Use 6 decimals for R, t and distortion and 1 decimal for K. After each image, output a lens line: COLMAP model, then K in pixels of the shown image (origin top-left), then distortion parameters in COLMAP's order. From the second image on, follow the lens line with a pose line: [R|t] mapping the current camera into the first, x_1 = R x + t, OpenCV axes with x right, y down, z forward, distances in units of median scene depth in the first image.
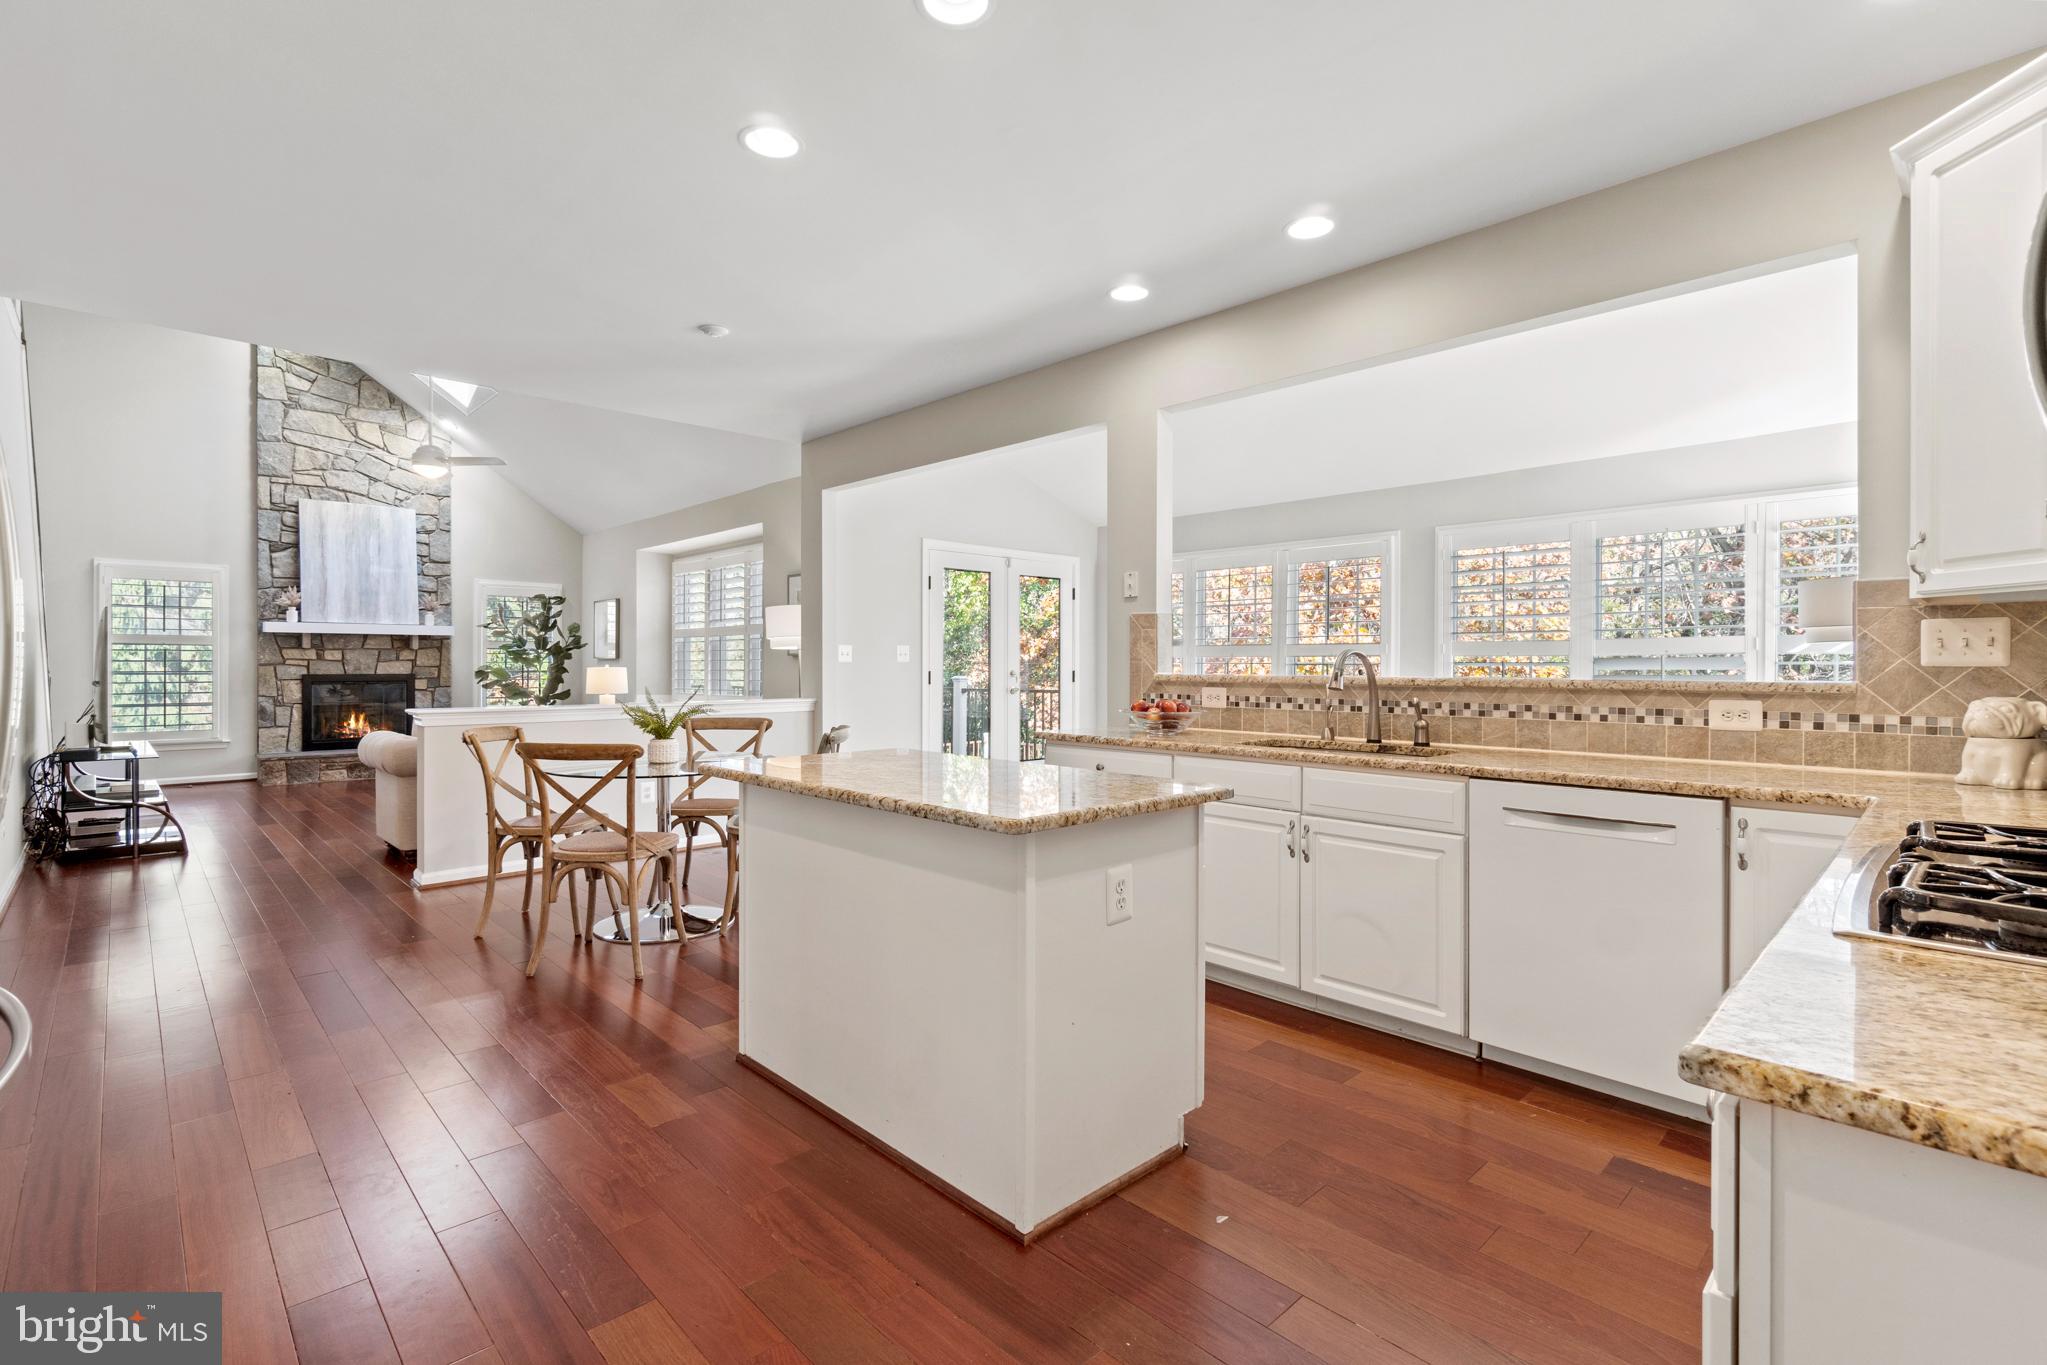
lens RADIAL K [[882.9, 0, 1029.6], [0, 882.9, 662.7], [0, 0, 1]] dist [-0.000340, 0.000048]
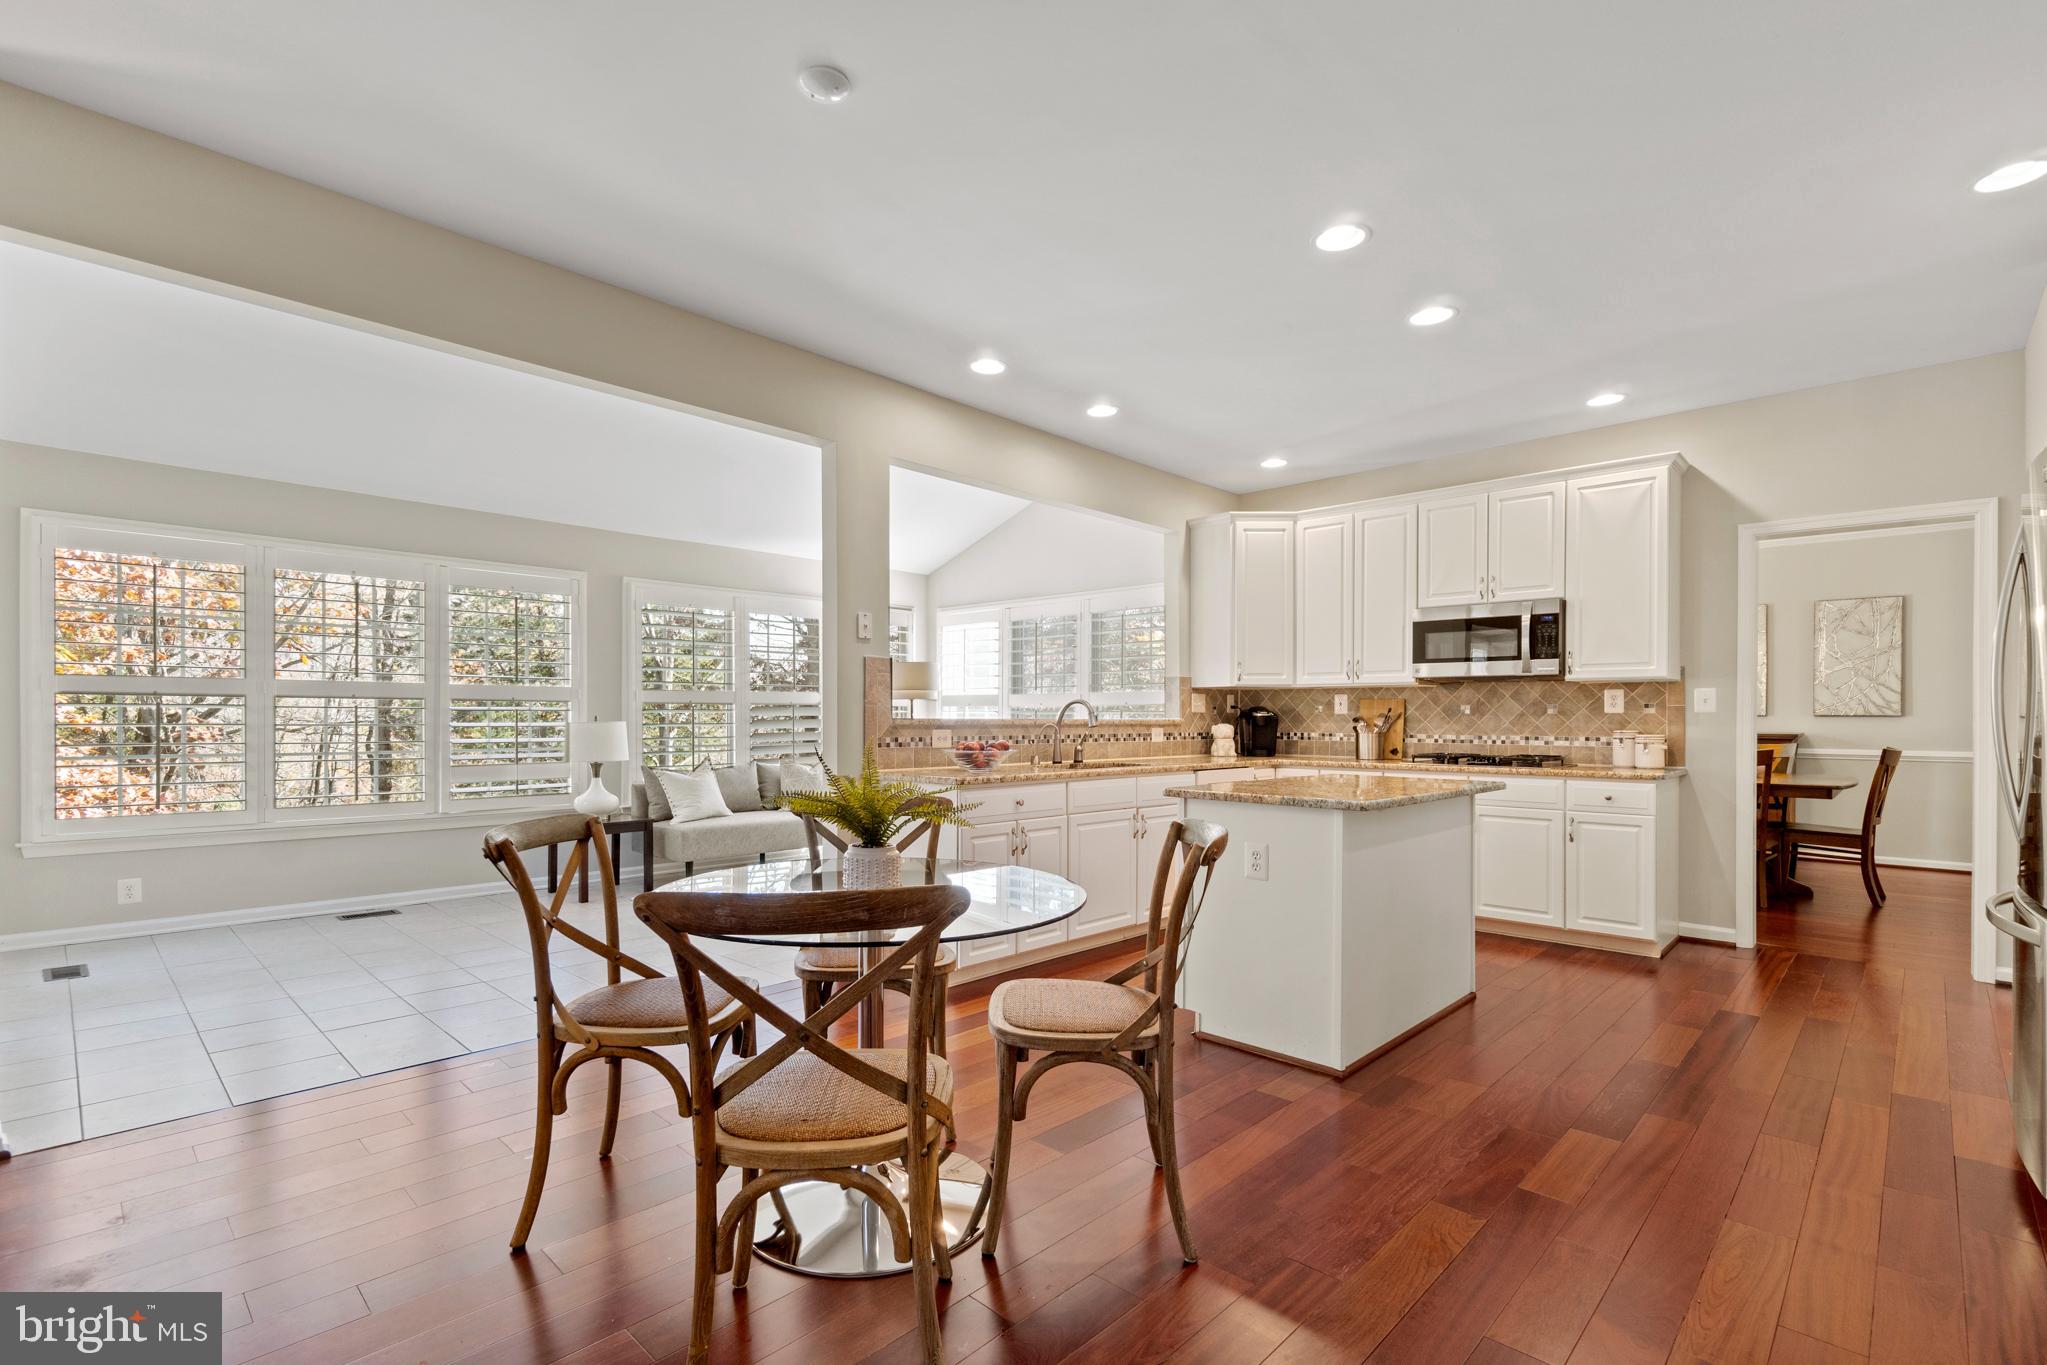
lens RADIAL K [[882.9, 0, 1025.9], [0, 882.9, 724.8], [0, 0, 1]] dist [-0.000340, 0.000048]
pose [[0.021184, -0.009054, 0.999735, -0.369213], [-0.004199, 0.999949, 0.009144, 0.004518], [-0.999767, -0.004391, 0.021145, 0.351672]]
